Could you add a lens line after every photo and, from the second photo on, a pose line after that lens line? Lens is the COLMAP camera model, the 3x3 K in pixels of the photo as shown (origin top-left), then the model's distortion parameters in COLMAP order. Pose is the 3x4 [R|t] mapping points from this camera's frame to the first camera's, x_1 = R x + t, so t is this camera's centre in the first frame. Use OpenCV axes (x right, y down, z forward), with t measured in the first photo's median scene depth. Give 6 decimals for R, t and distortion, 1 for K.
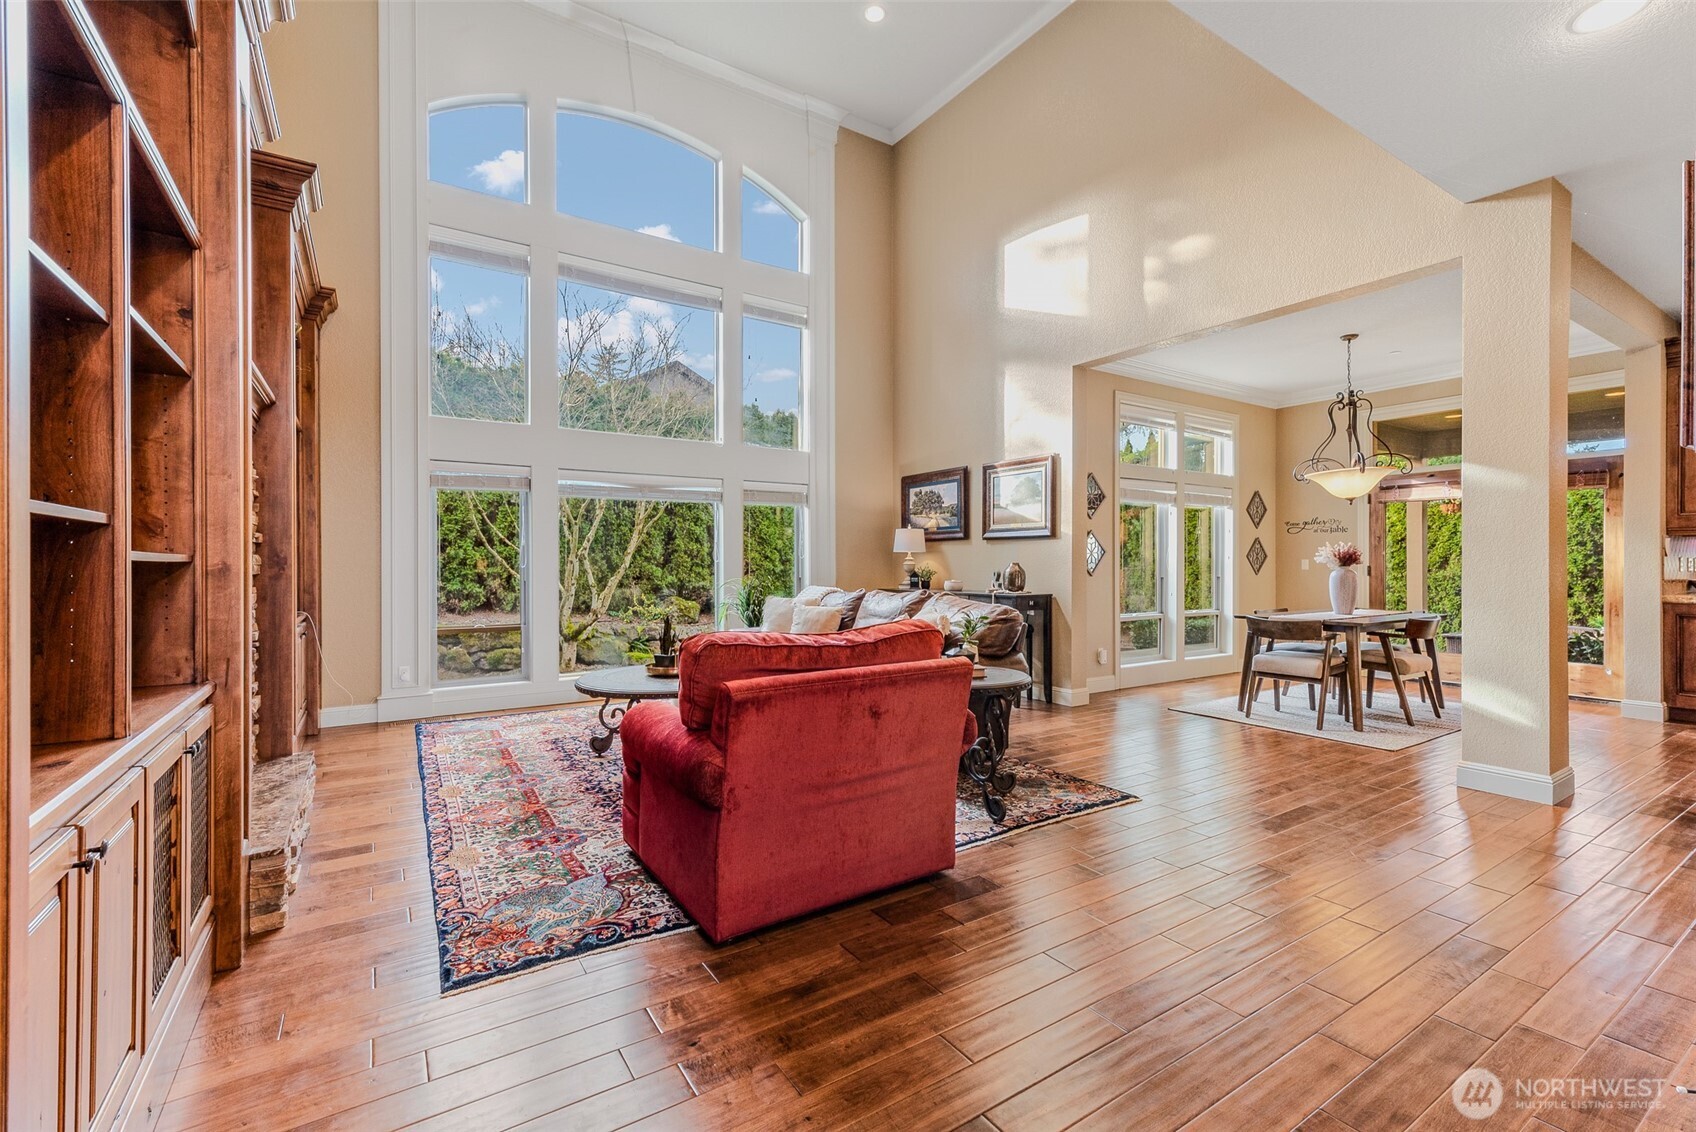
lens RADIAL K [[733.8, 0, 853.4], [0, 733.8, 566.5], [0, 0, 1]] dist [0.010979, -0.000394]
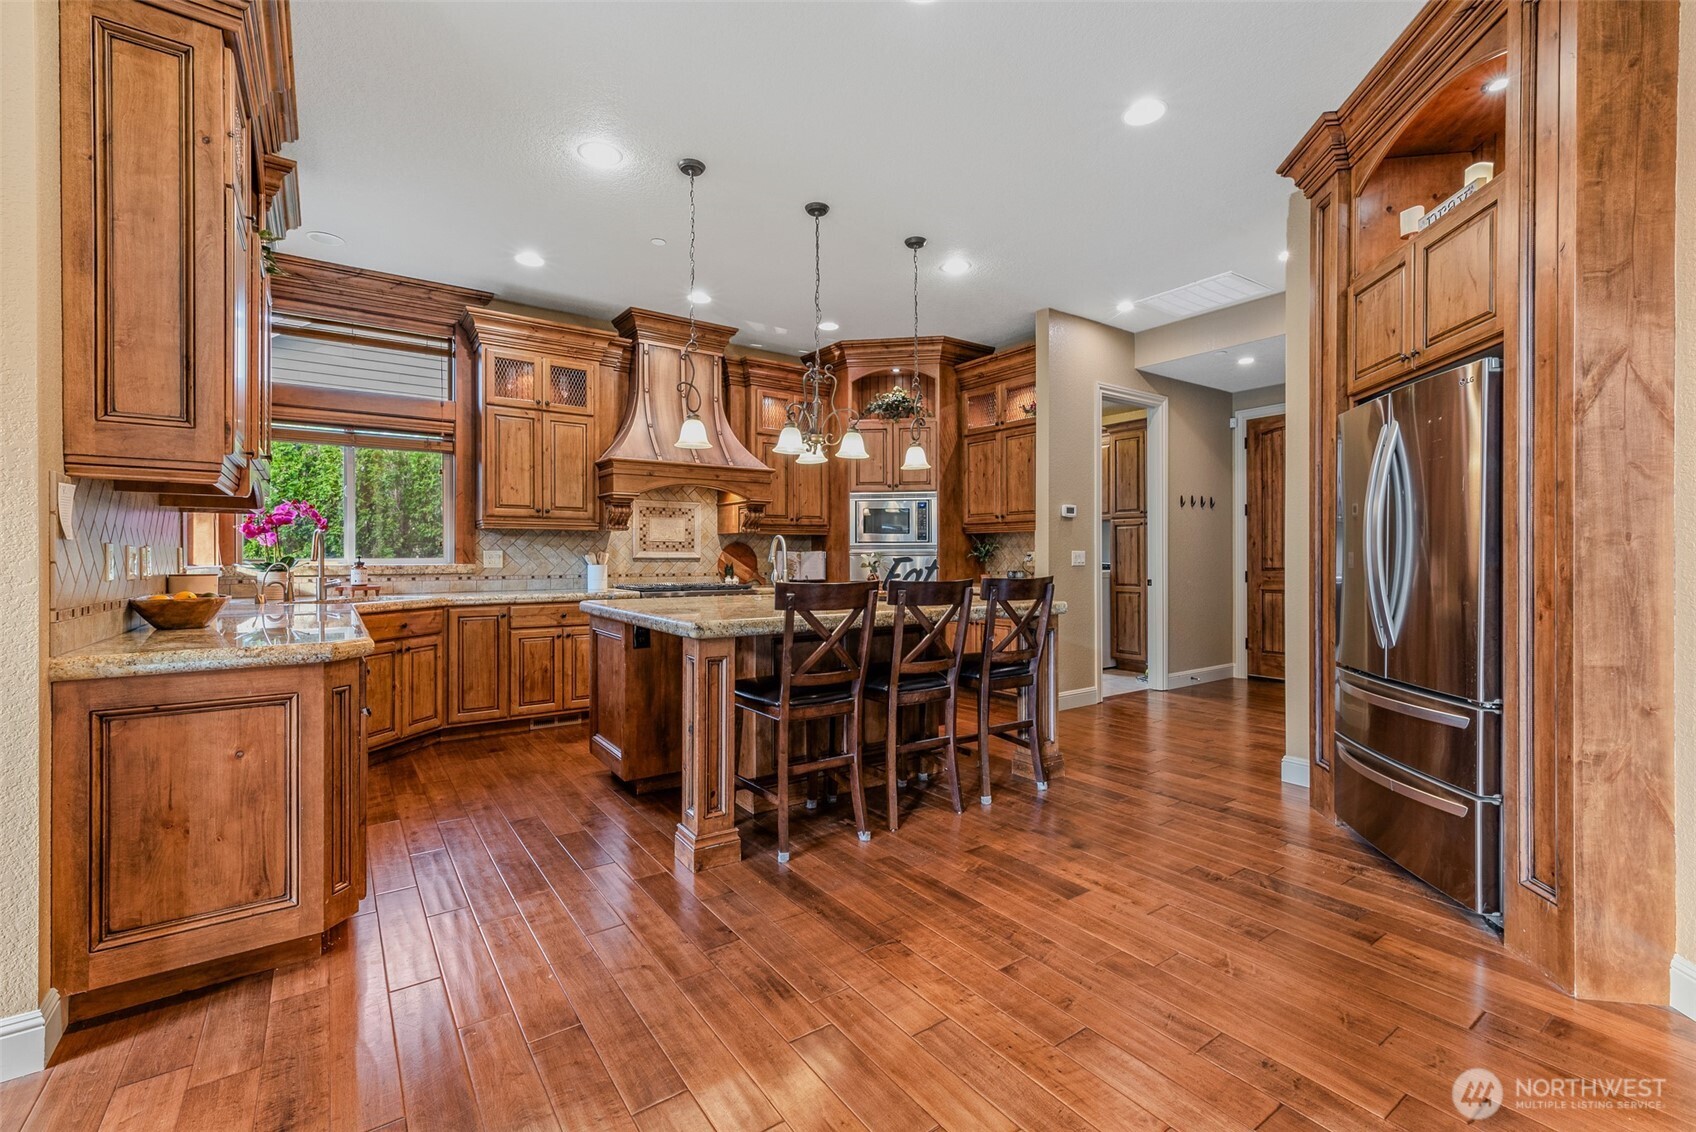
lens RADIAL K [[733.8, 0, 866.7], [0, 733.8, 553.4], [0, 0, 1]] dist [0.010979, -0.000394]
pose [[-0.053886, 0.006341, 0.998527, 0.803466], [0.007622, 0.999953, -0.005938, -0.002069], [-0.998518, 0.007290, -0.053932, 0.712347]]
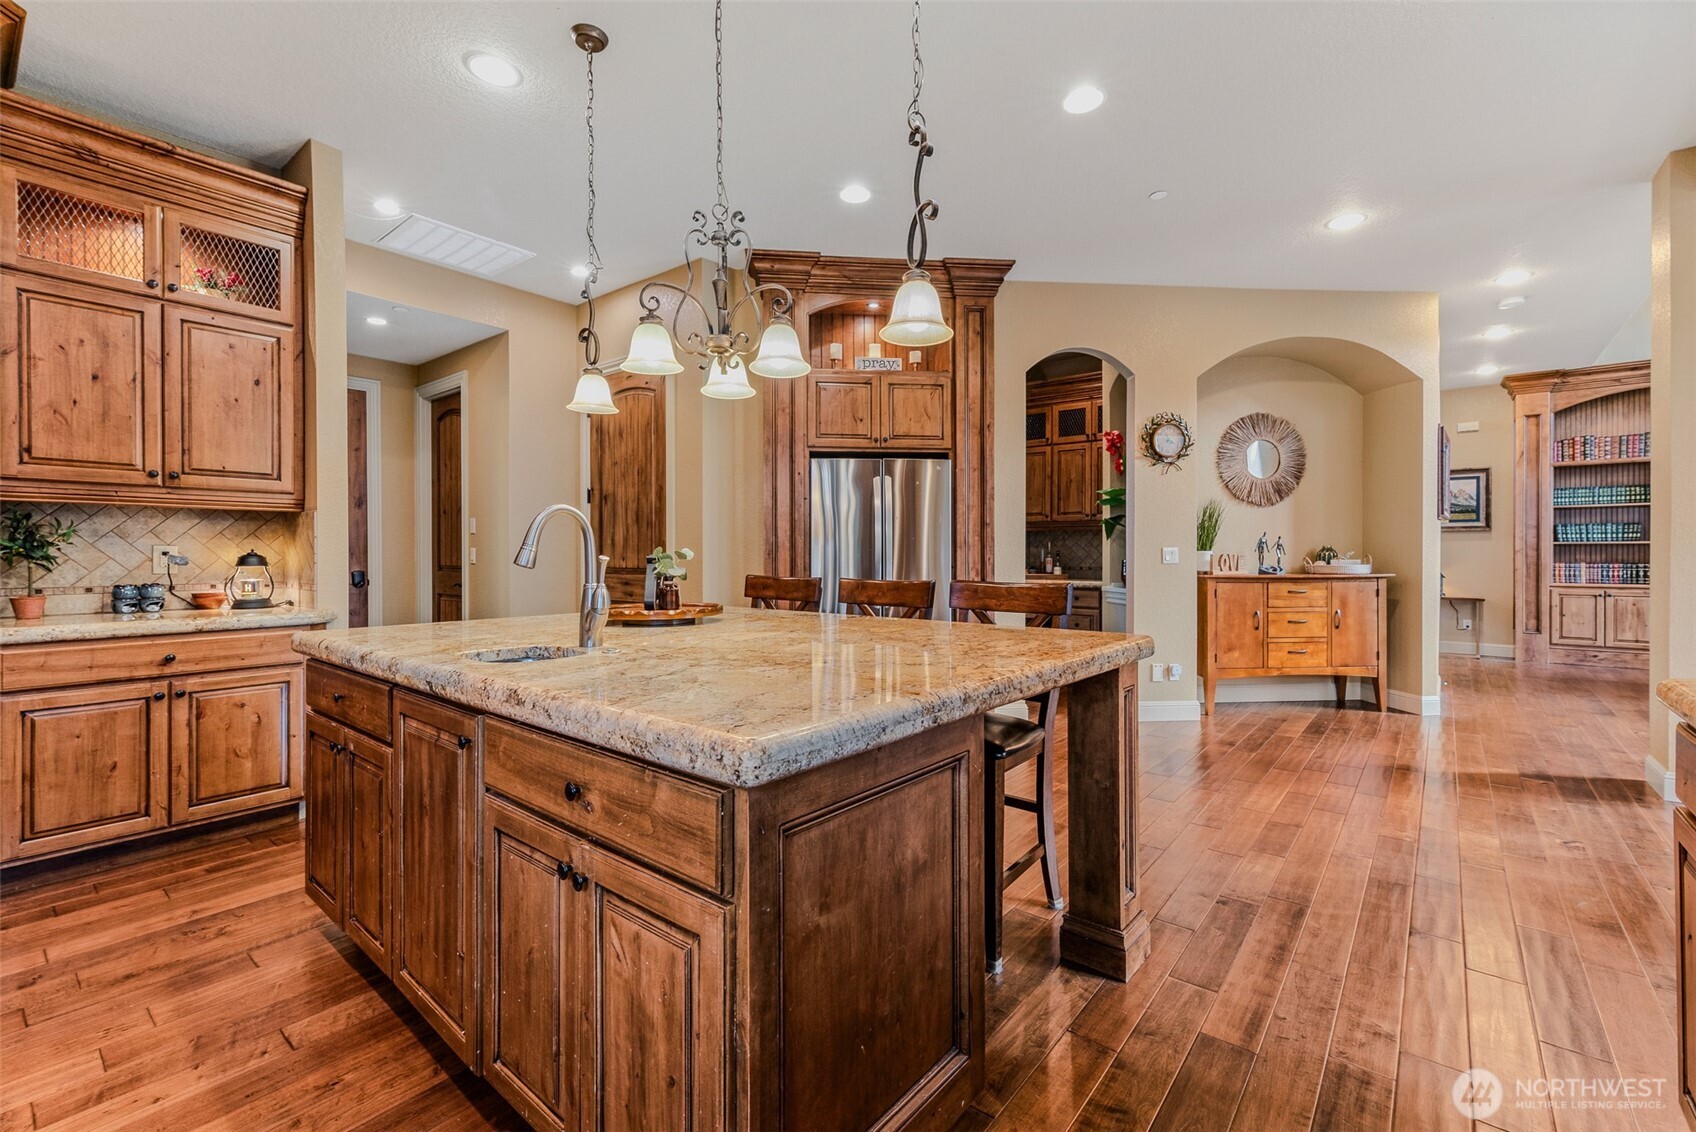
lens RADIAL K [[733.8, 0, 841.4], [0, 733.8, 552.8], [0, 0, 1]] dist [0.010979, -0.000394]
pose [[-0.954342, 0.002155, -0.298708, 1.637998], [0.000965, 0.999991, 0.004131, -0.006324], [0.298714, 0.003655, -0.954336, 1.161996]]
